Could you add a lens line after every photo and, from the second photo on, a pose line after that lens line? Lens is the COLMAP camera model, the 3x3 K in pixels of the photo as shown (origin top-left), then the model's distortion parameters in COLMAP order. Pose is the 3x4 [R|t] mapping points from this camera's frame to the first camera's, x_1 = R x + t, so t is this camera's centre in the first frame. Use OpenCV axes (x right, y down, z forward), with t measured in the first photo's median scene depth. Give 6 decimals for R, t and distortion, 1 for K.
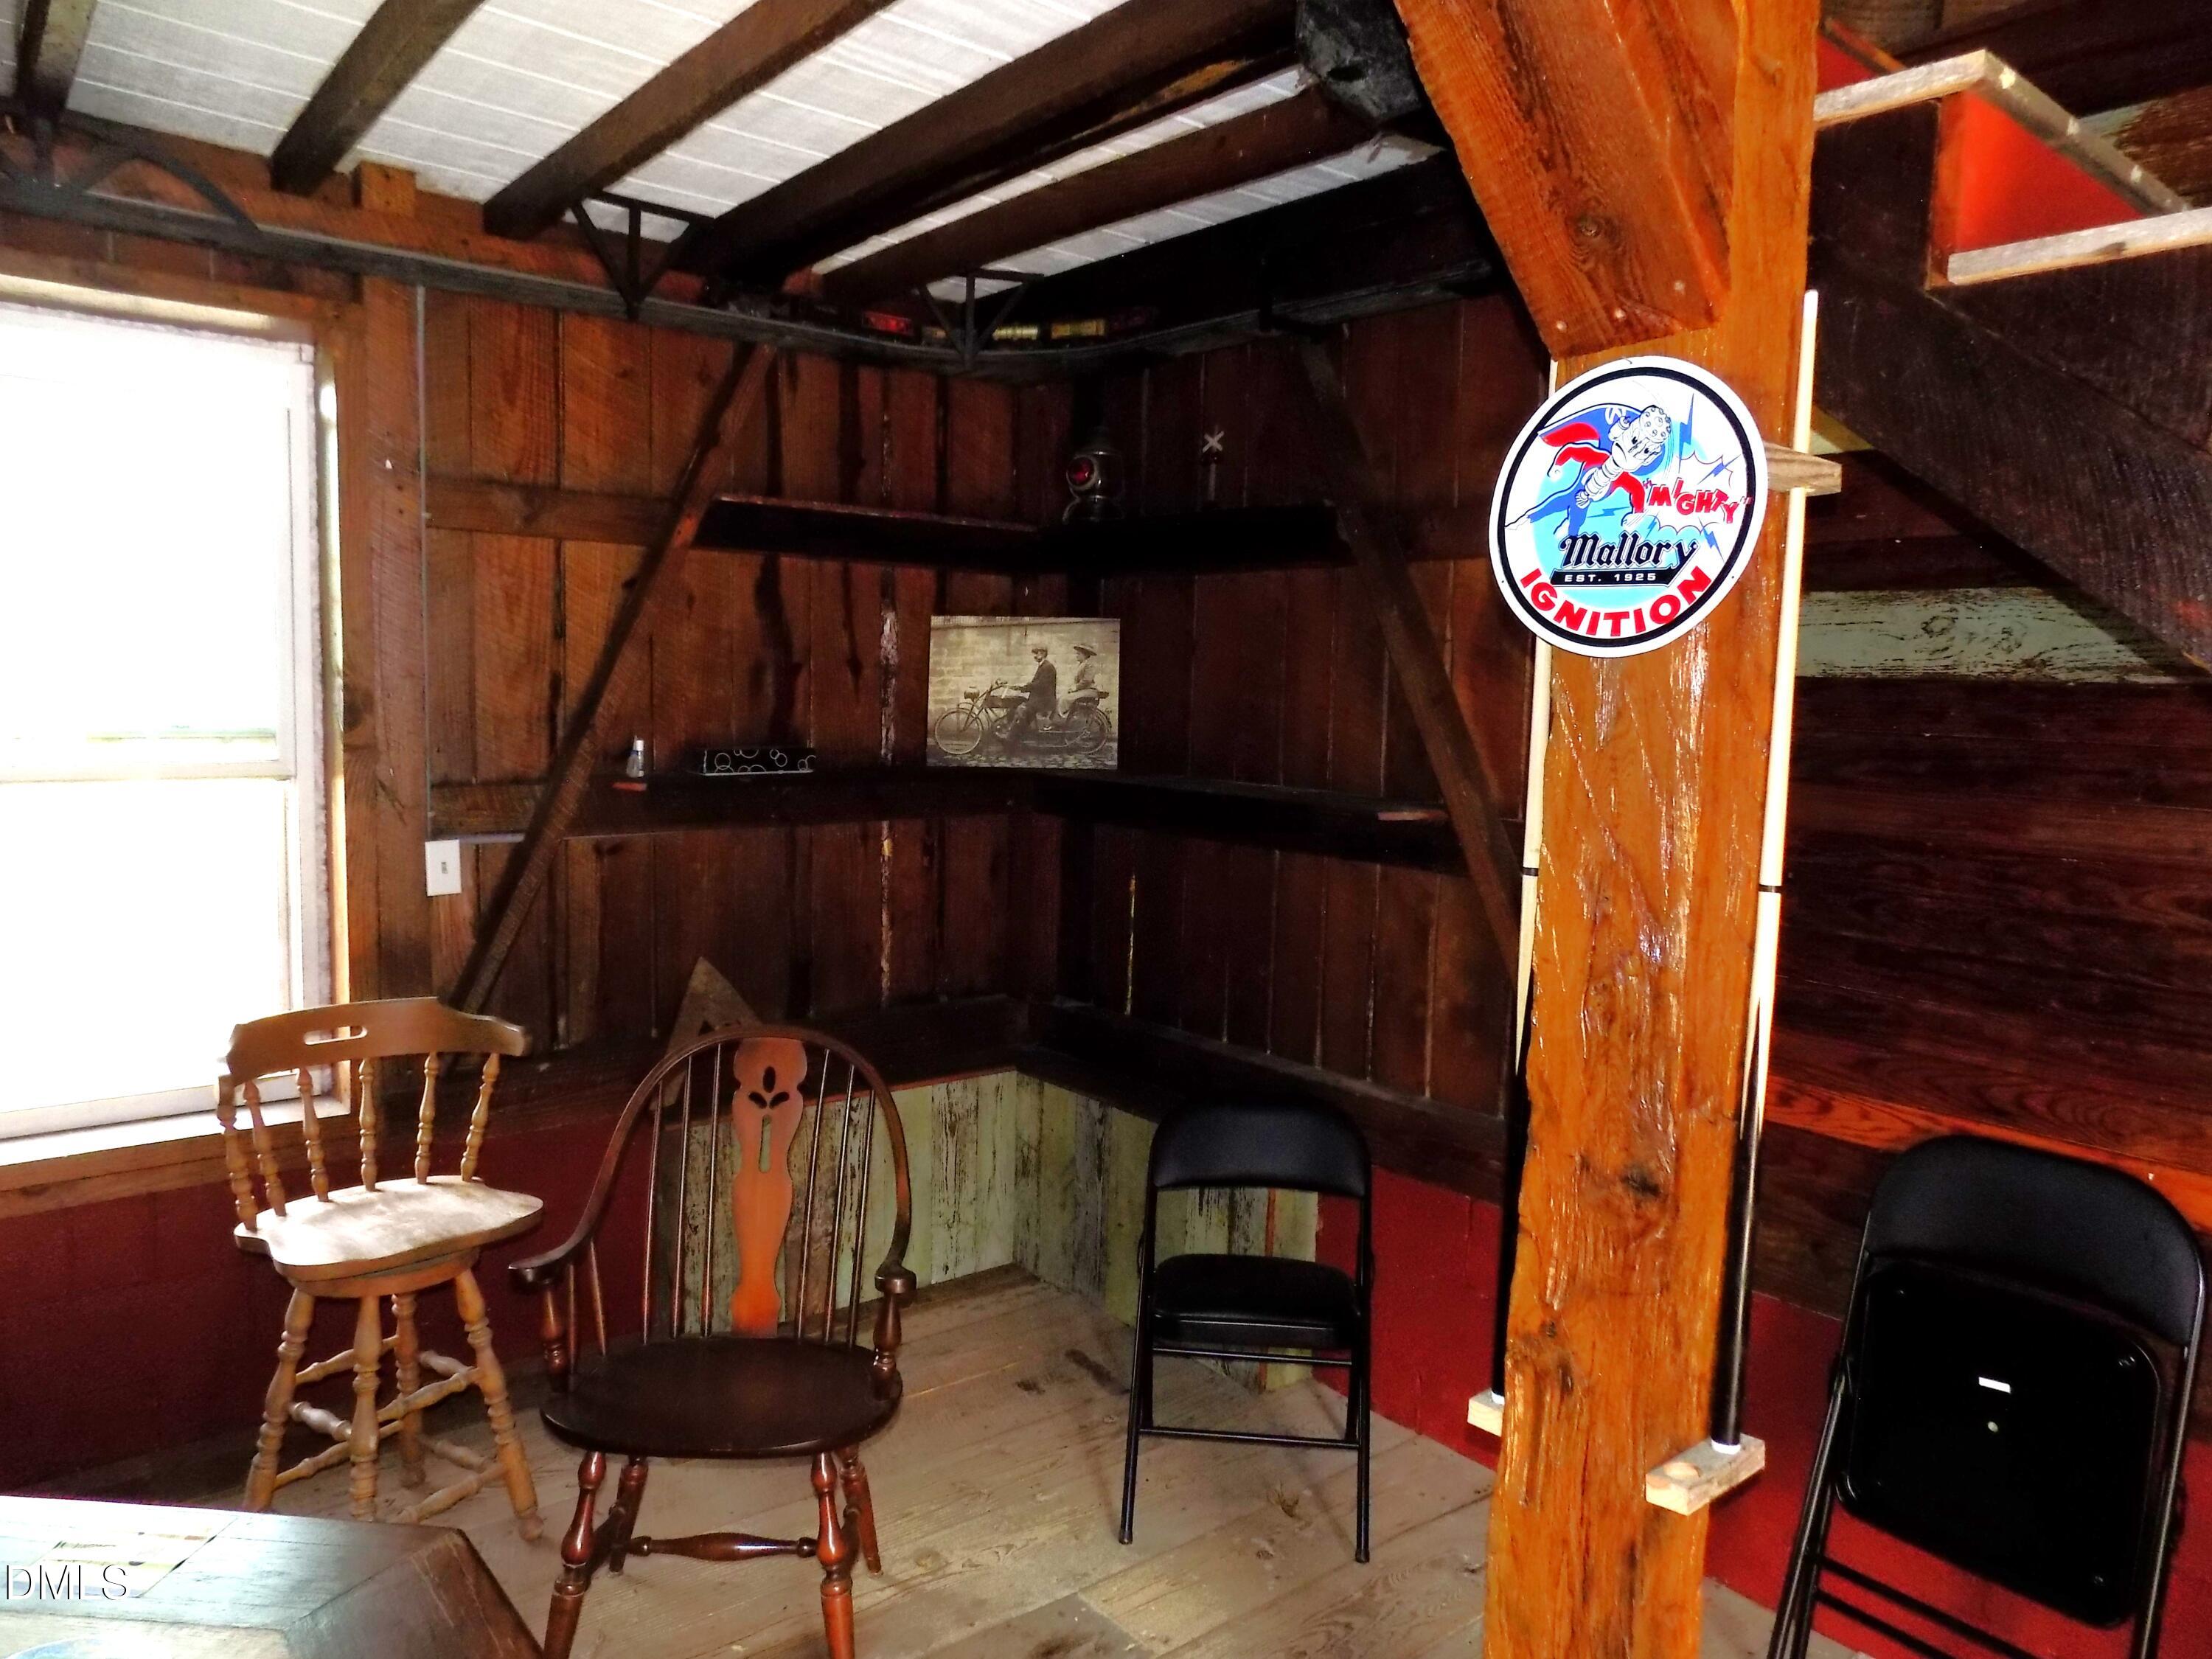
lens RADIAL K [[1497.2, 0, 1102.0], [0, 1497.2, 781.8], [0, 0, 1]] dist [-0.098662, 0.101112]
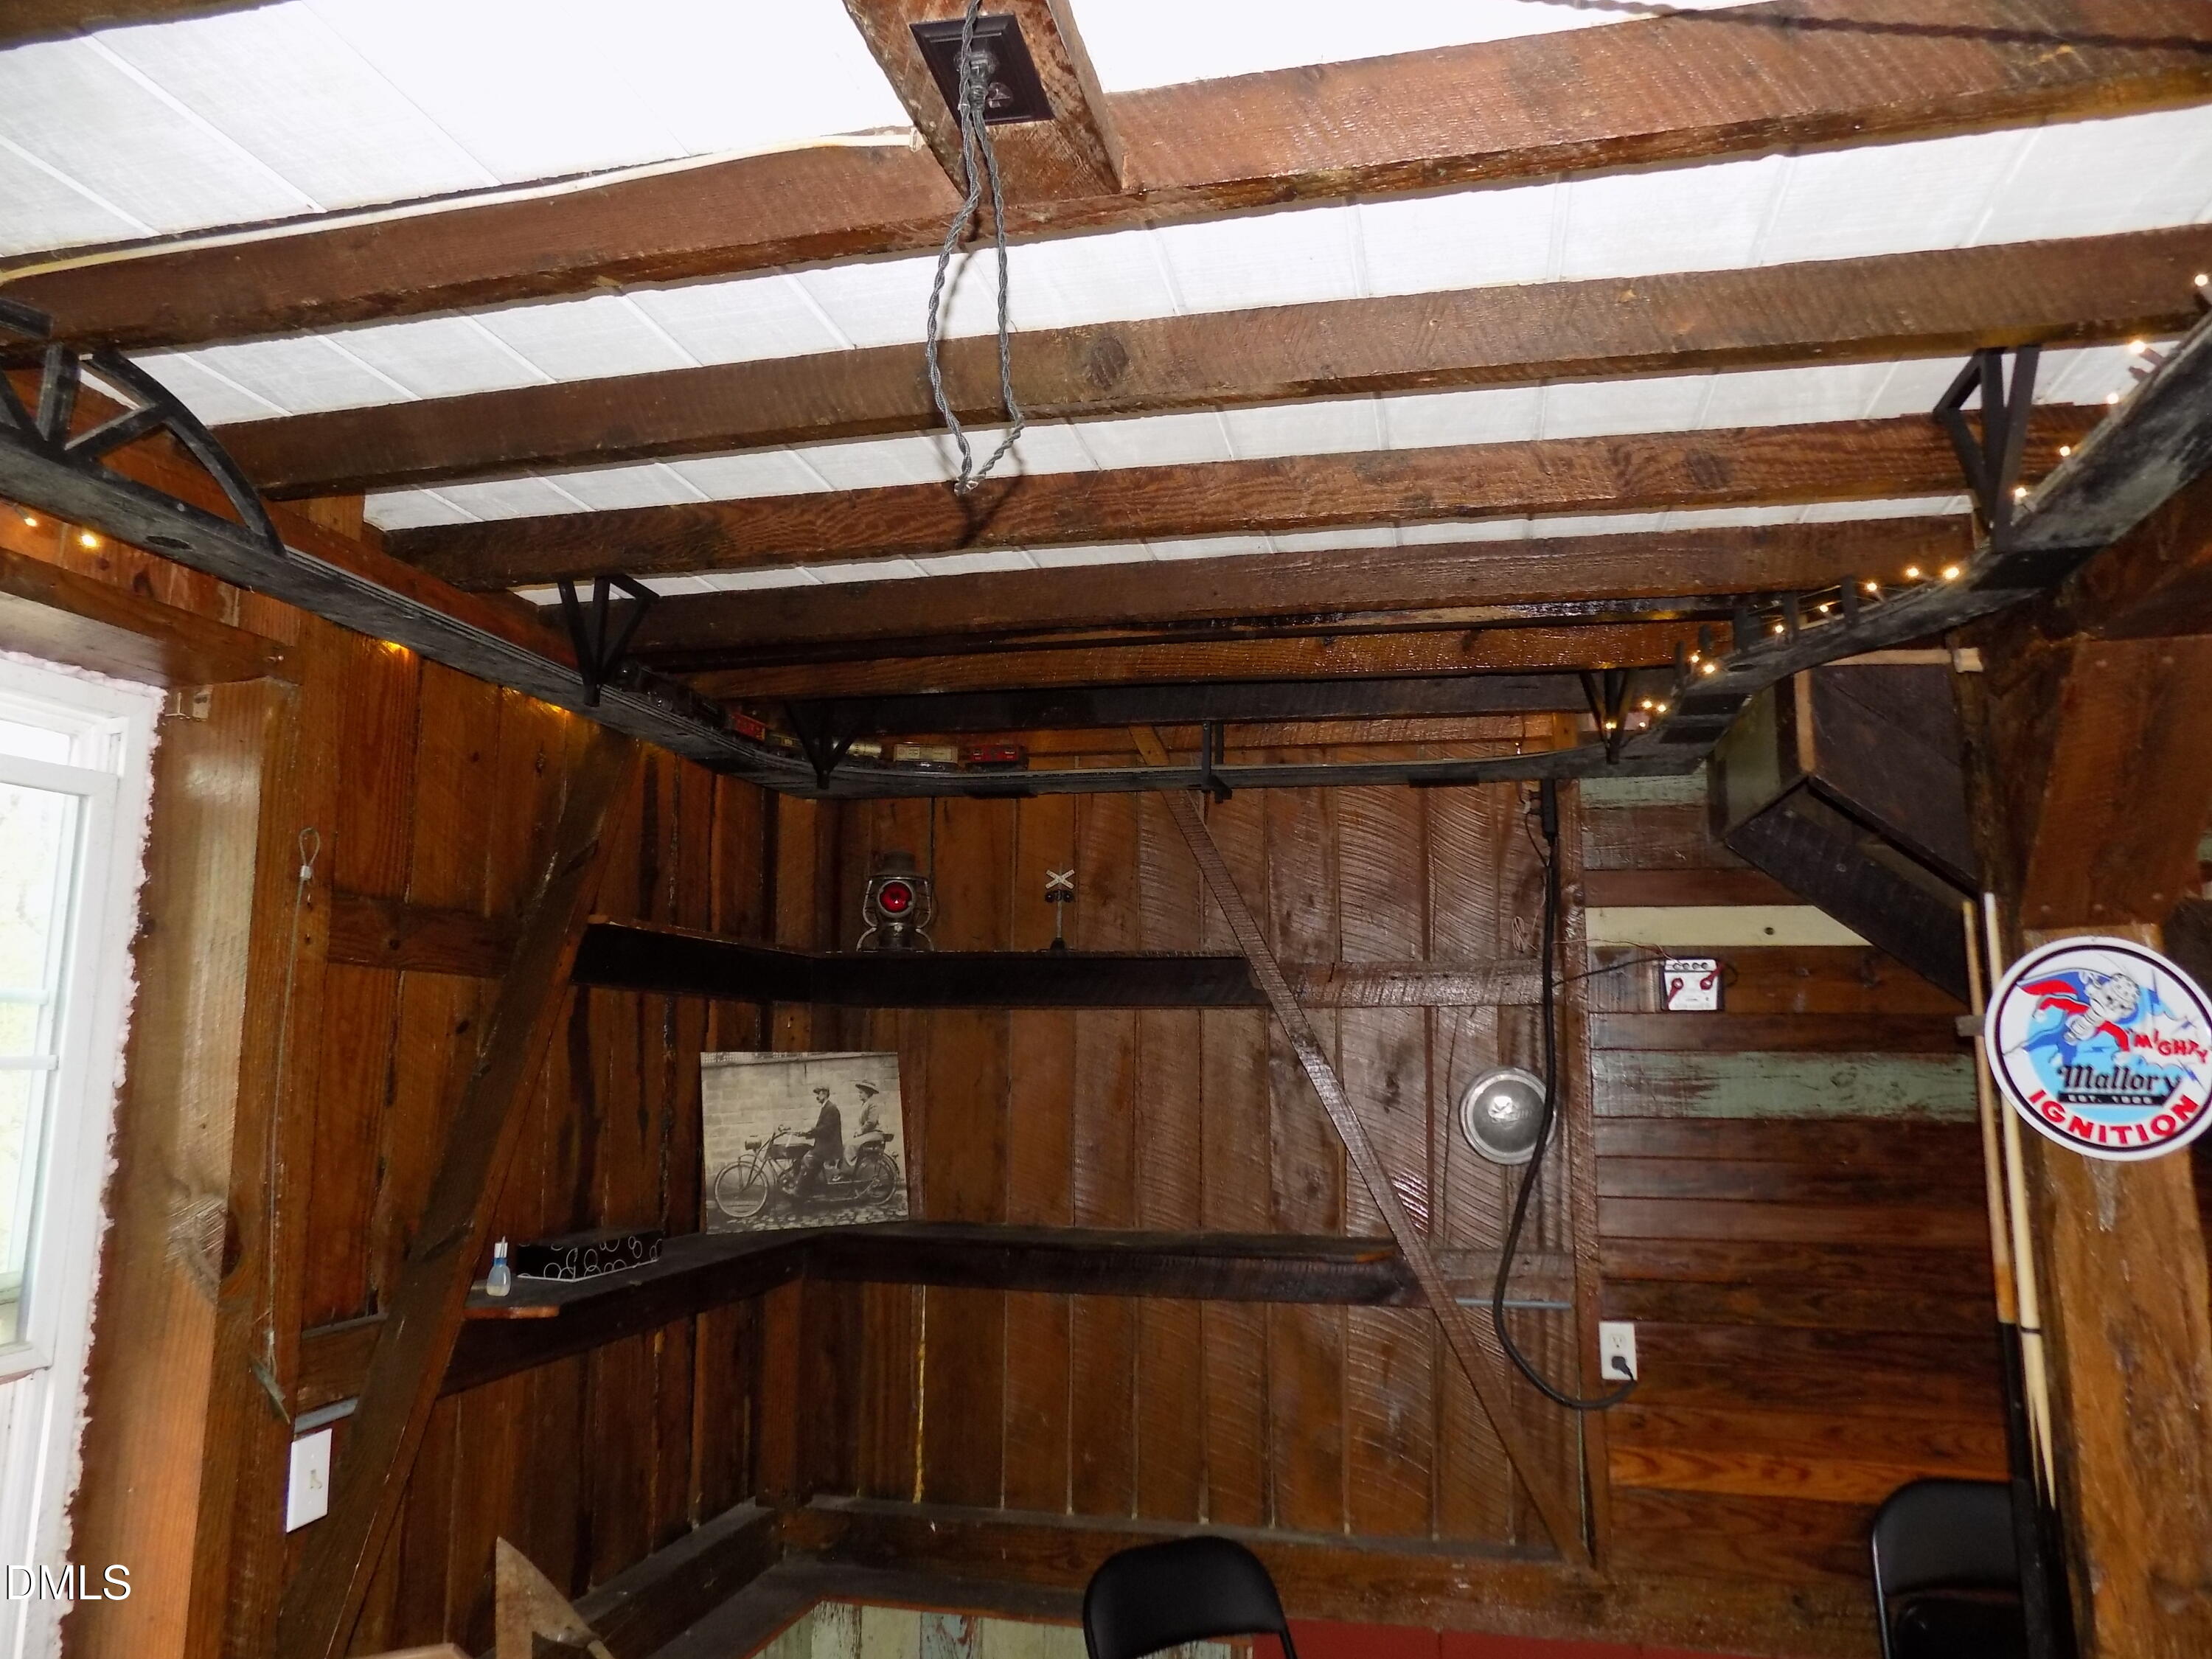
lens RADIAL K [[1497.2, 0, 1102.0], [0, 1497.2, 781.8], [0, 0, 1]] dist [-0.098662, 0.101112]
pose [[0.793453, 0.085928, 0.602536, -0.802424], [0.054026, 0.976132, -0.210351, -0.125308], [-0.606229, 0.199456, 0.769872, 0.312047]]
